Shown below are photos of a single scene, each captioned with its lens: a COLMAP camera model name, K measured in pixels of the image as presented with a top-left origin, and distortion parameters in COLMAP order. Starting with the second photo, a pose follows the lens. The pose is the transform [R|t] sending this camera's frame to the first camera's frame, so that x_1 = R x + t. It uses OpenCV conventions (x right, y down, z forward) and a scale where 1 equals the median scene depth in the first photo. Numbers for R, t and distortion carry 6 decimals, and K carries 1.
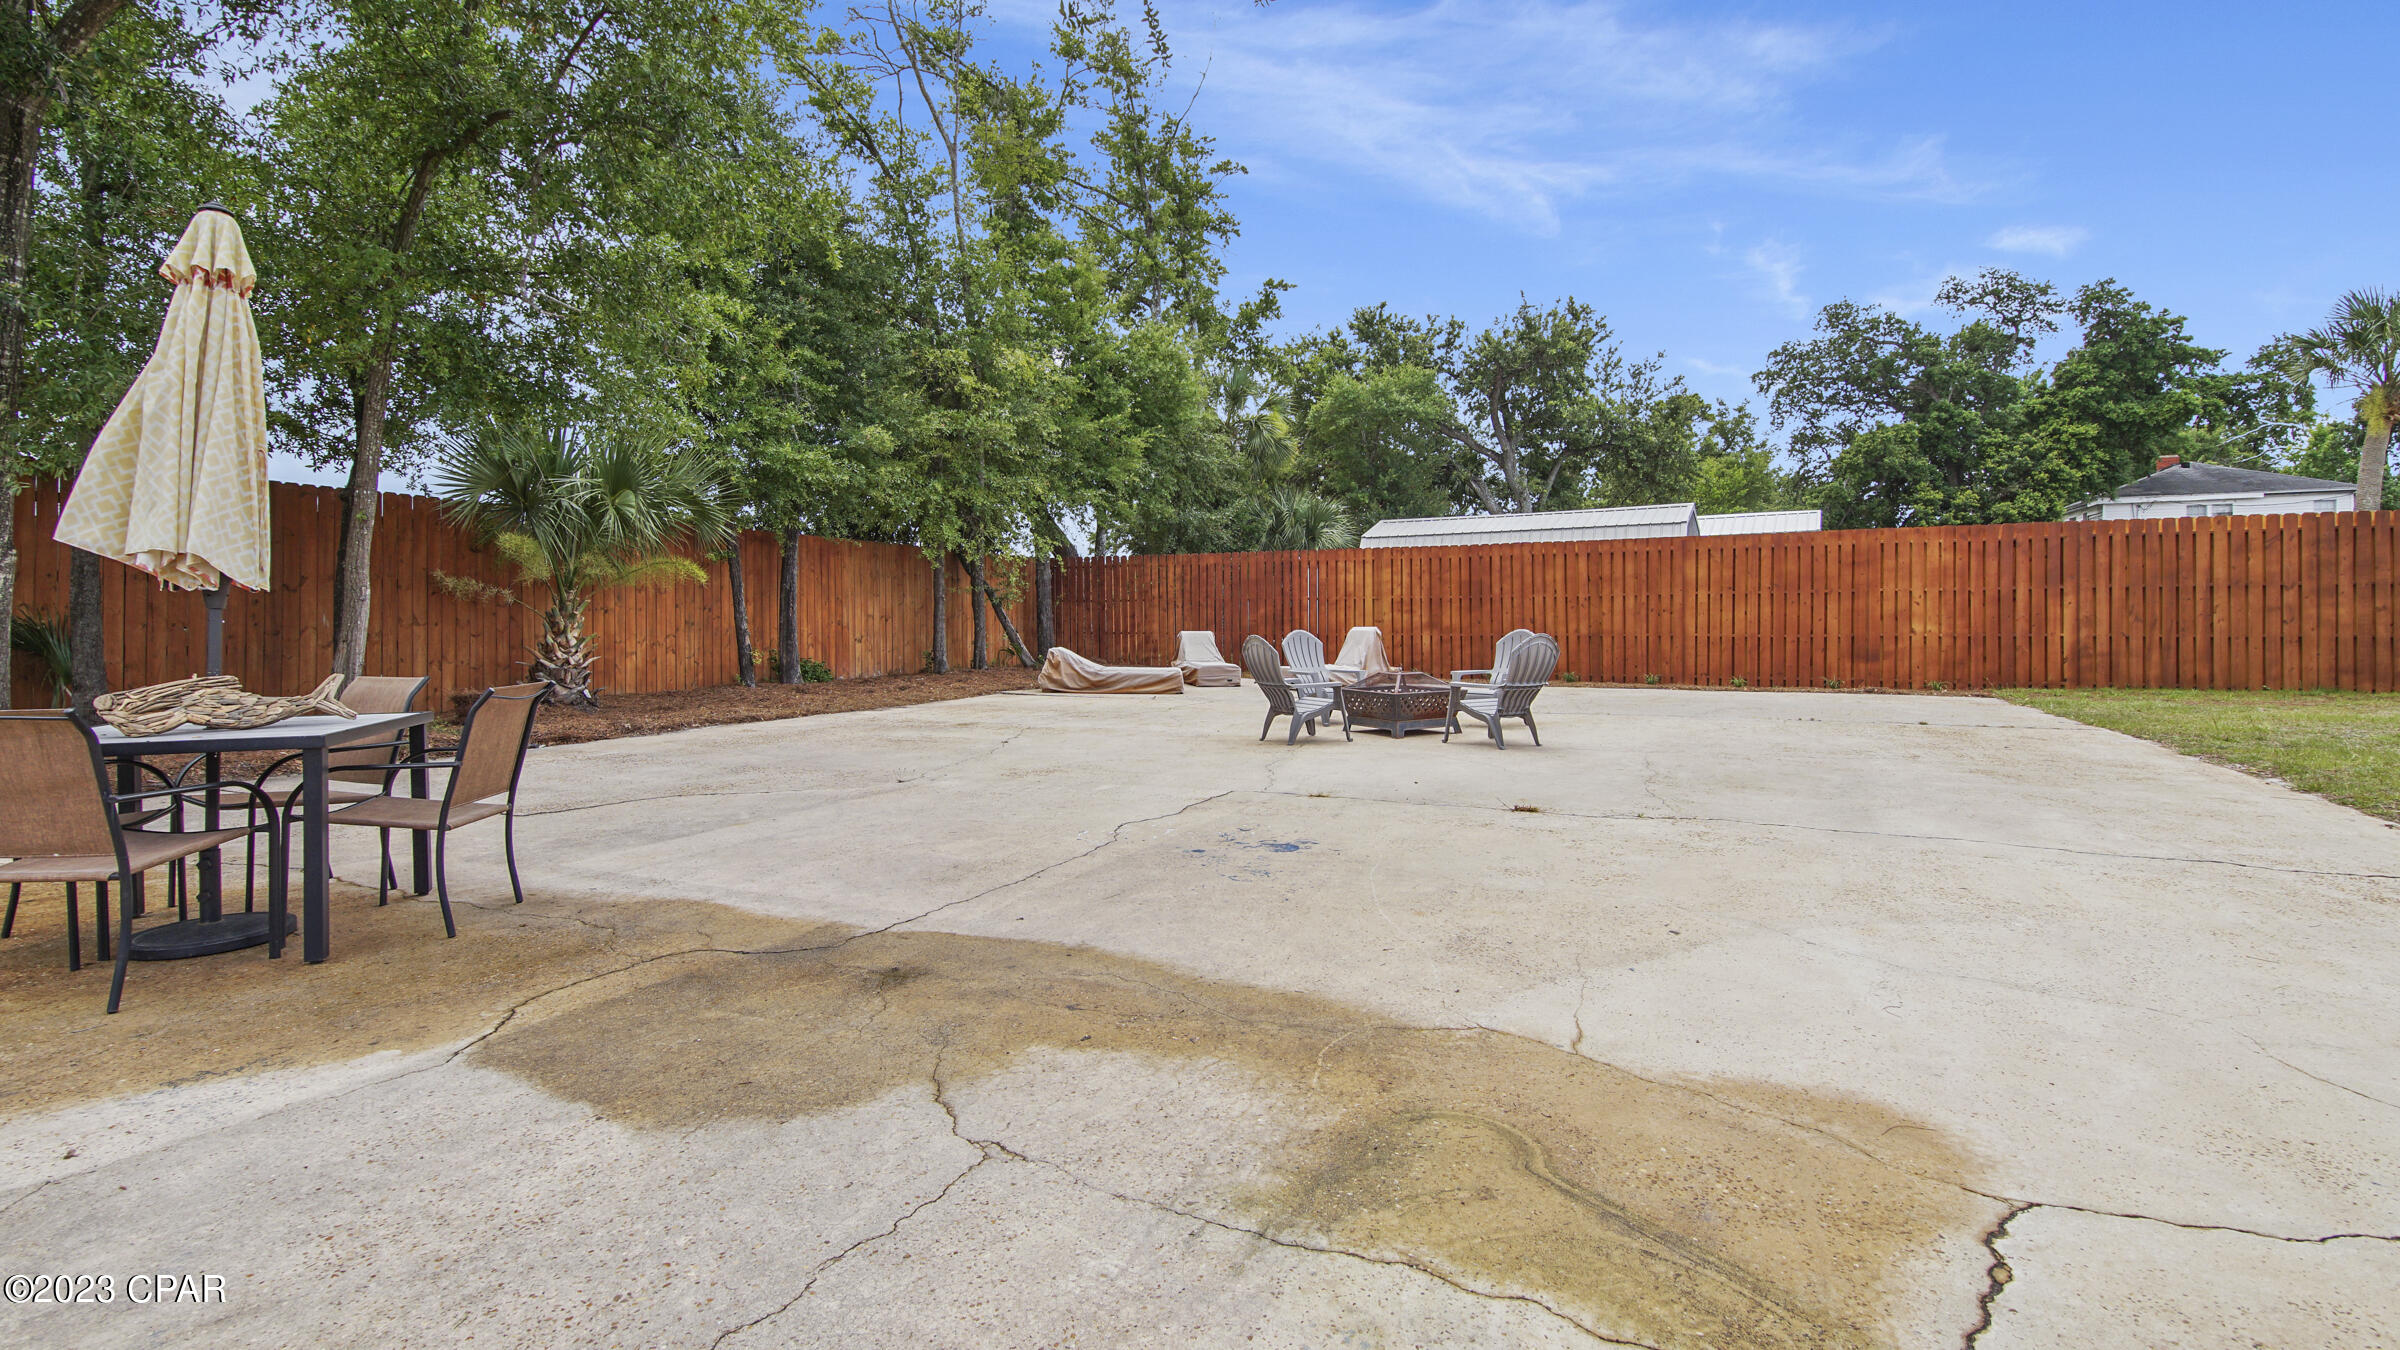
lens RADIAL K [[1079.2, 0, 1169.8], [0, 1079.2, 643.6], [0, 0, 1]] dist [0.002728, -0.000086]
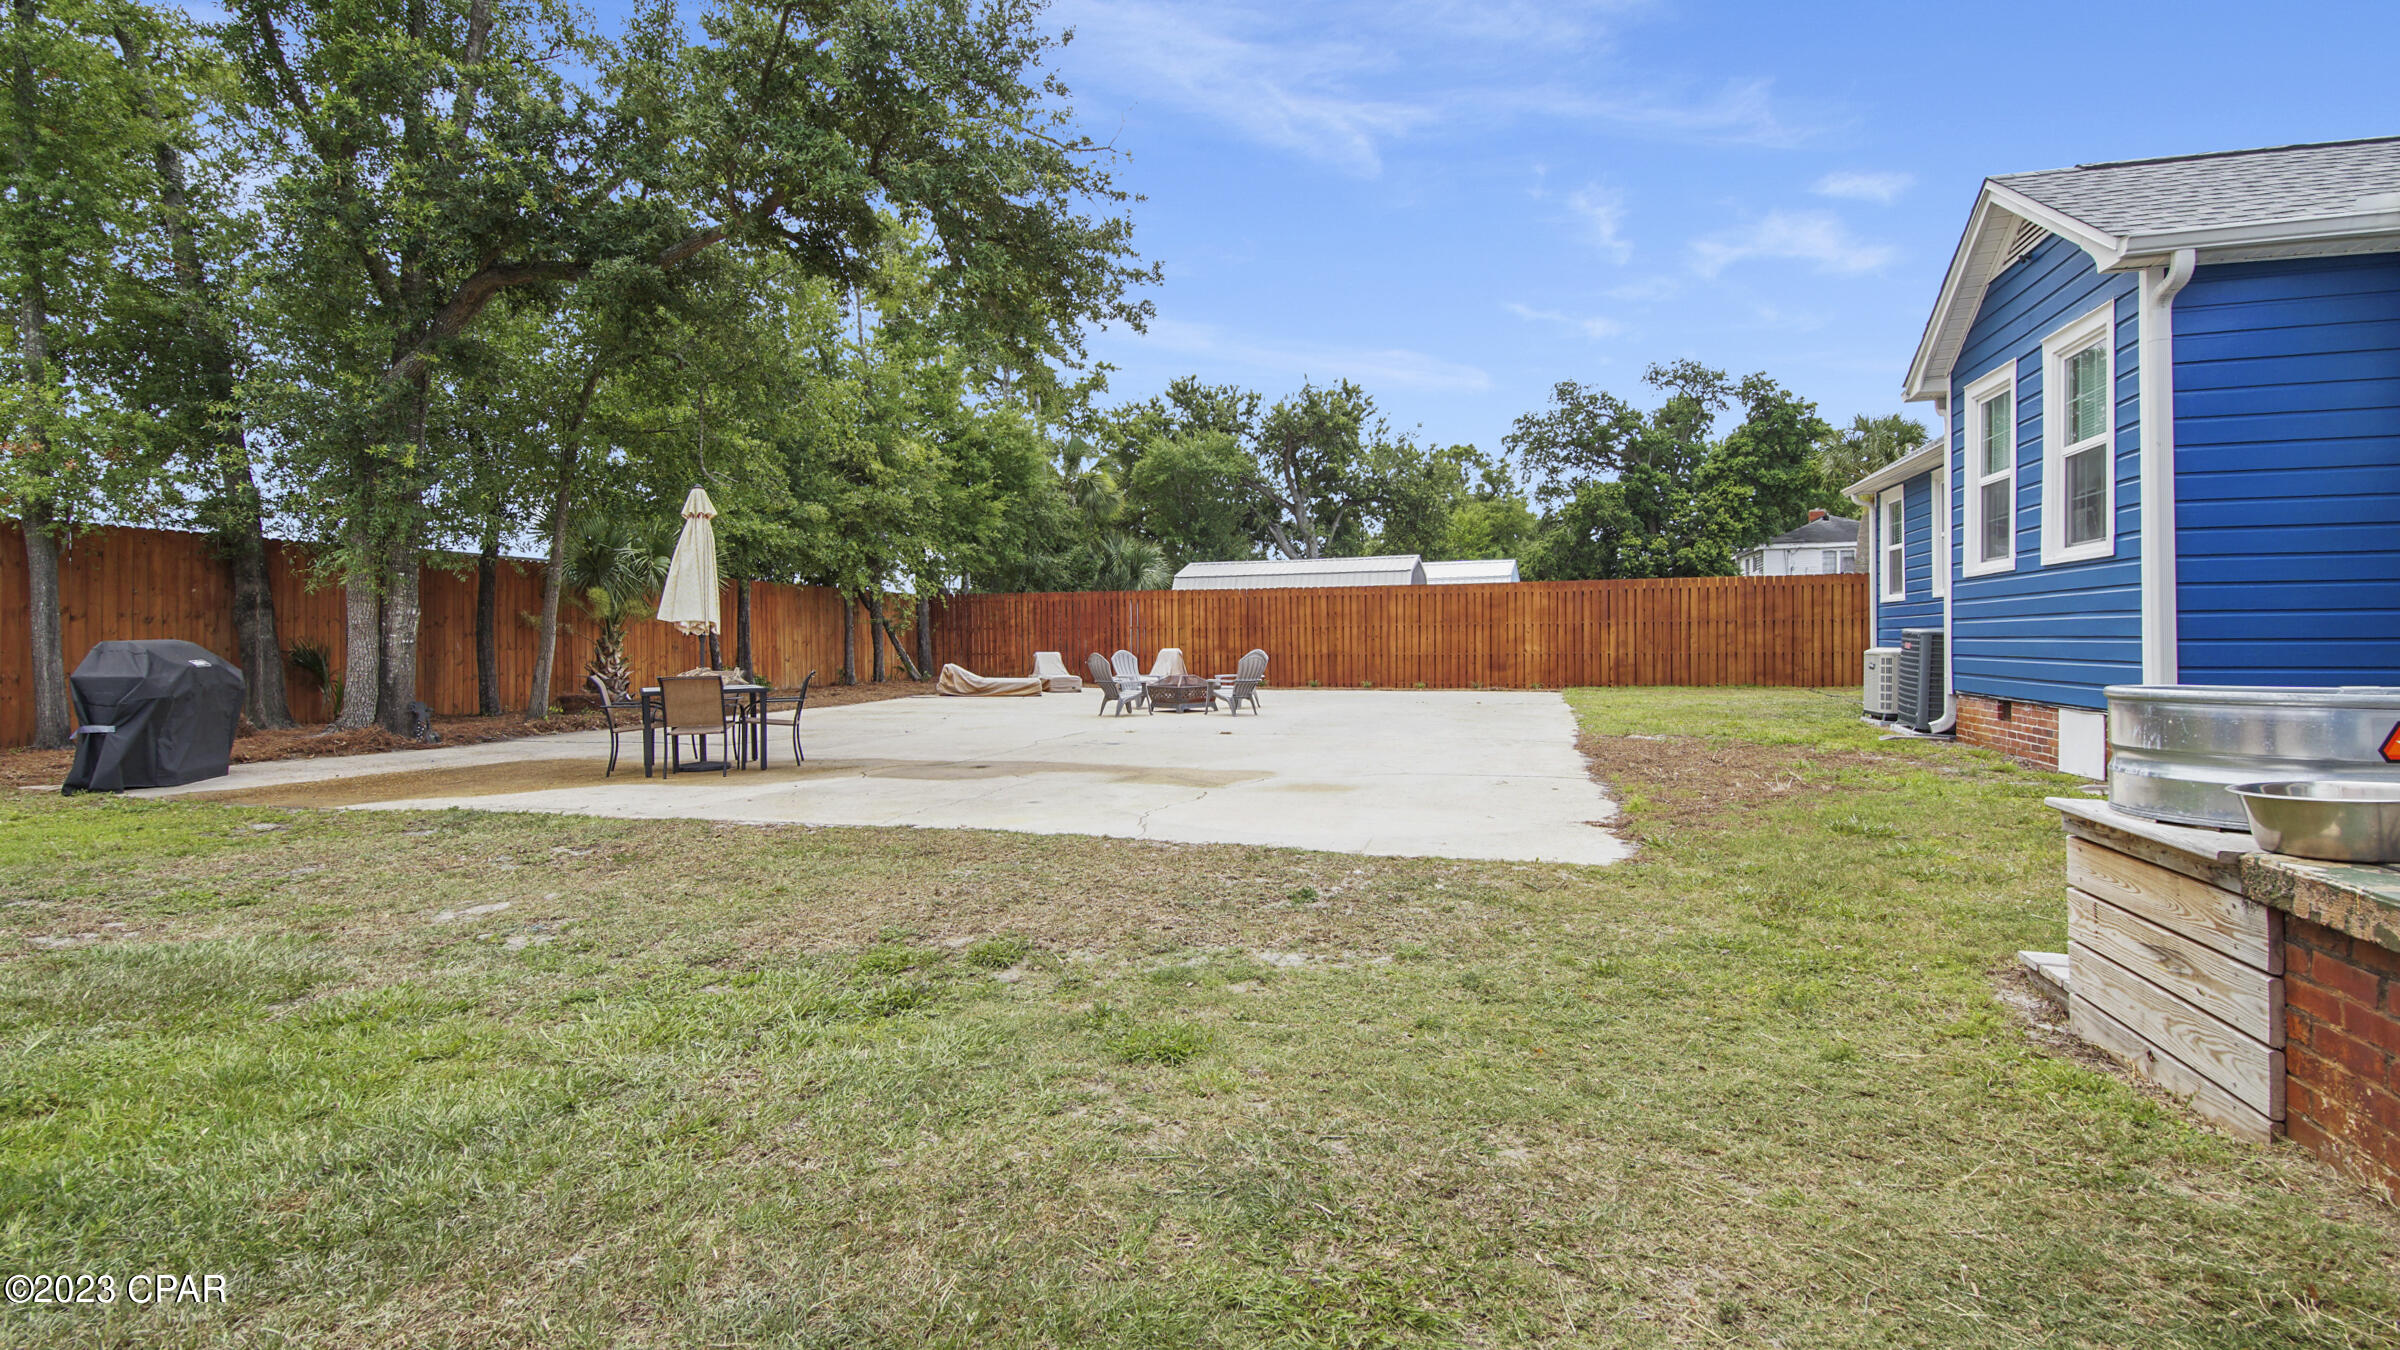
lens RADIAL K [[1079.2, 0, 1169.8], [0, 1079.2, 643.6], [0, 0, 1]] dist [0.002728, -0.000086]
pose [[0.987548, -0.002547, 0.157296, -0.025785], [0.005872, 0.999769, -0.020680, 0.004476], [-0.157207, 0.021346, 0.987335, -0.246029]]
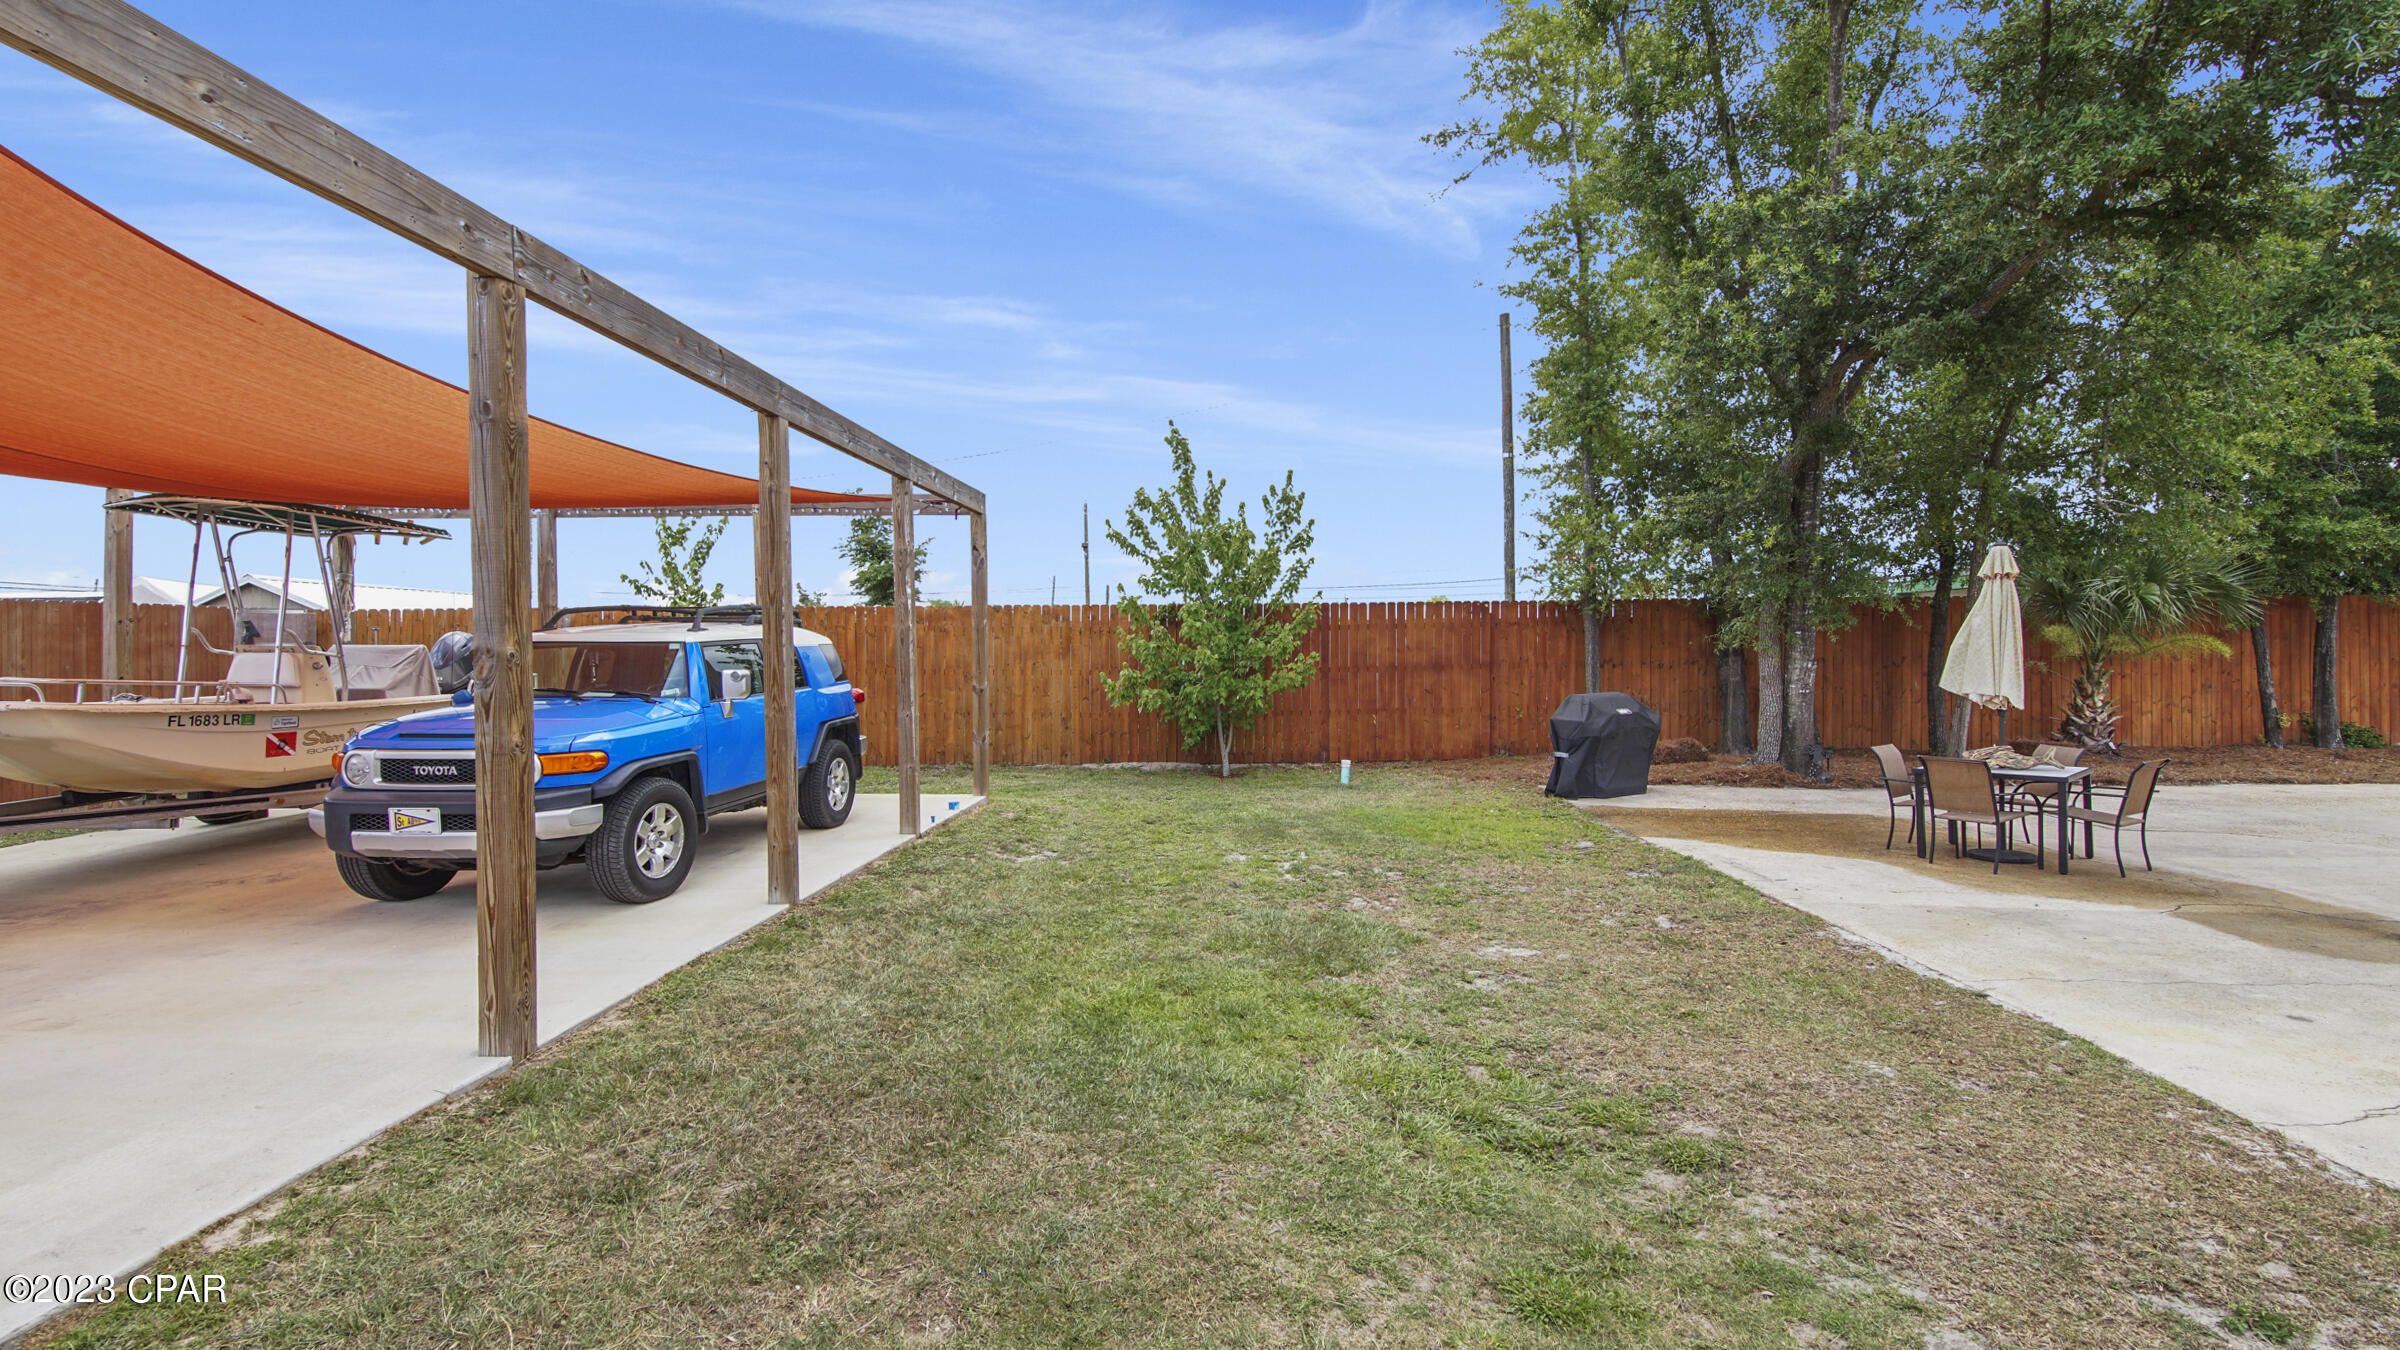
lens RADIAL K [[1042.8, 0, 1208.1], [0, 1042.8, 641.2], [0, 0, 1]] dist [-0.000299, -0.008589]
pose [[0.398456, -0.005518, -0.917171, 0.070118], [-0.016622, 0.999774, -0.013236, -0.019517], [0.917037, 0.020519, 0.398274, -0.209723]]
